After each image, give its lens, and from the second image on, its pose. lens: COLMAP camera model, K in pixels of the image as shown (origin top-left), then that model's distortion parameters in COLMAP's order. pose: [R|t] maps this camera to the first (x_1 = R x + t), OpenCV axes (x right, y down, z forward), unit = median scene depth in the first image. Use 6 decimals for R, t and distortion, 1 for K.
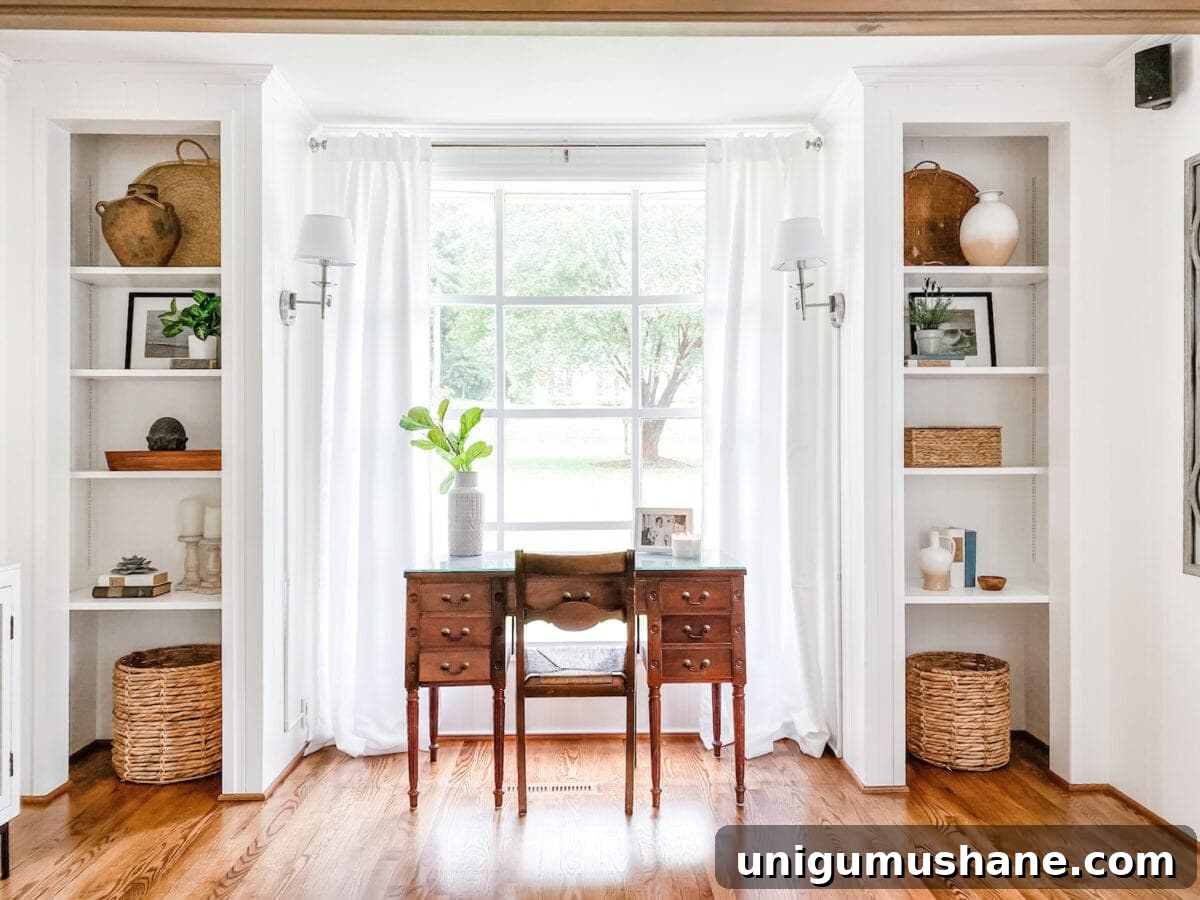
lens RADIAL K [[943.3, 0, 600.0], [0, 943.3, 450.0], [0, 0, 1]] dist [0.030438, -0.000956]
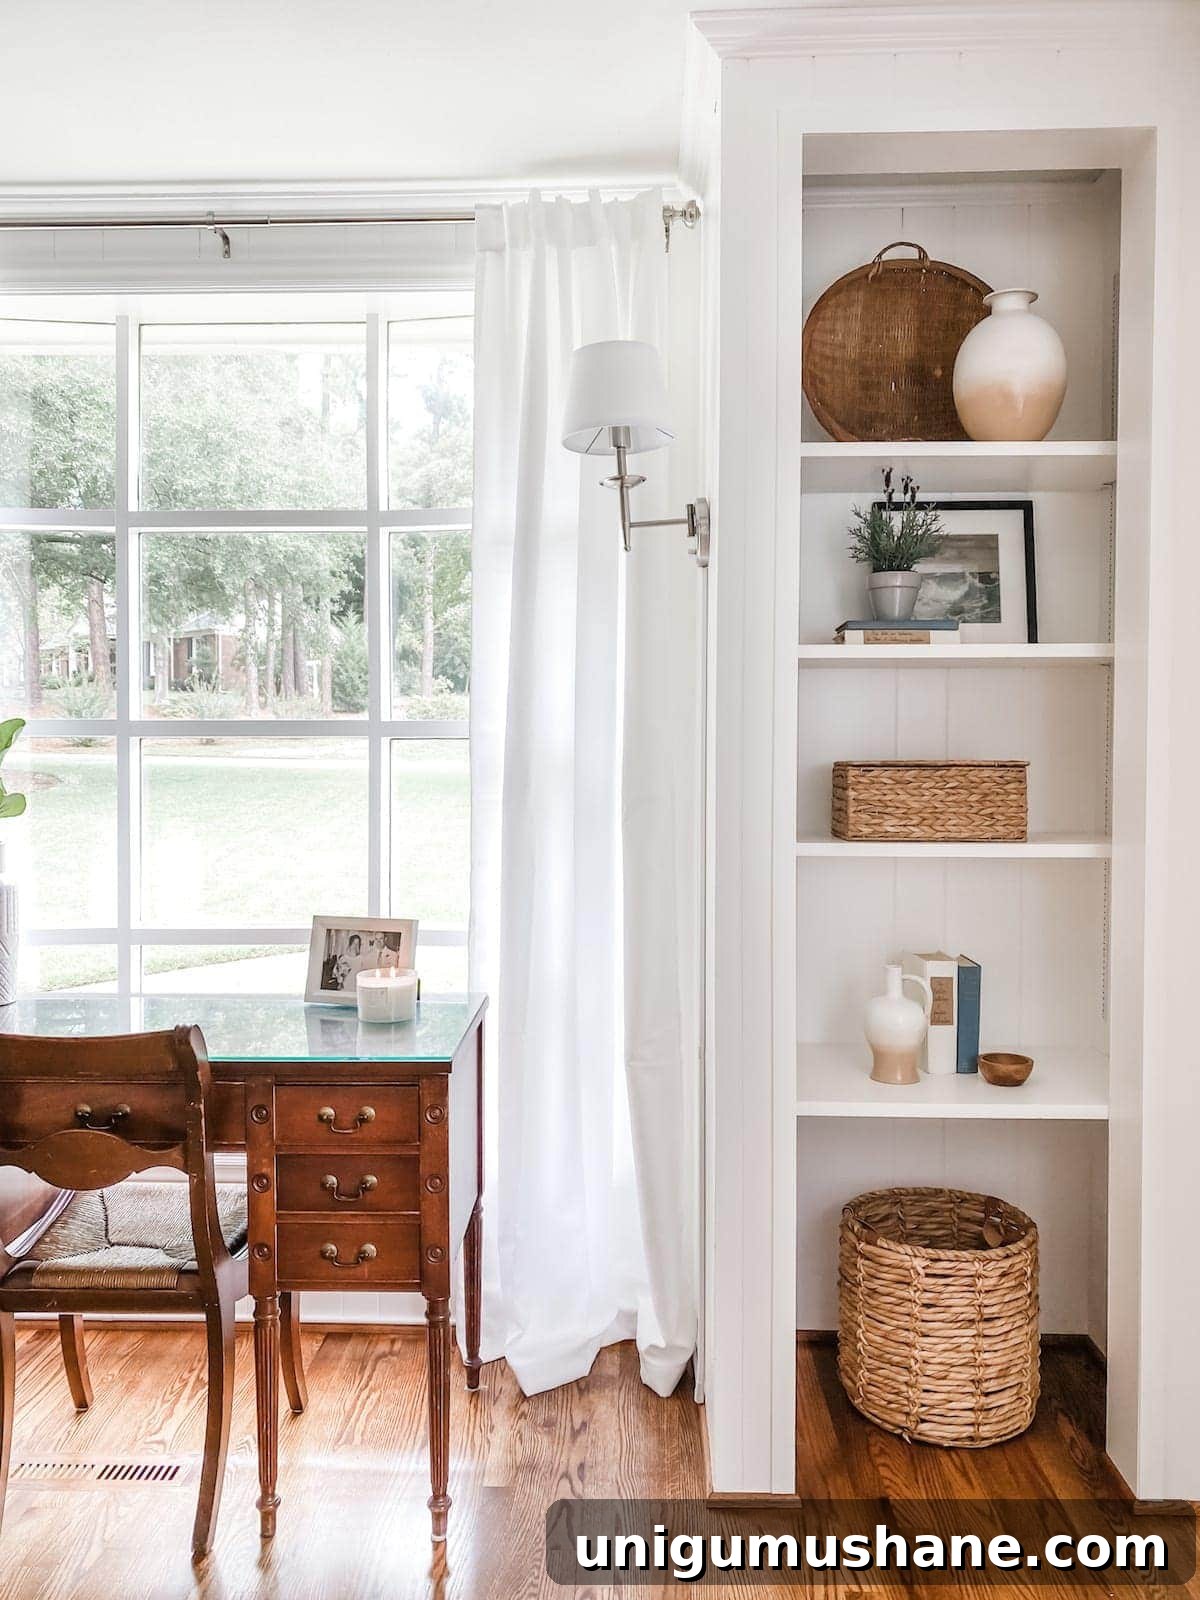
lens RADIAL K [[1238.7, 0, 595.2], [0, 1238.7, 792.0], [0, 0, 1]] dist [0.048853, -0.045709]
pose [[0.998170, 0.004129, -0.060336, 0.236713], [-0.002561, 0.999658, 0.026034, -0.025768], [0.060422, -0.025832, 0.997839, 0.327937]]
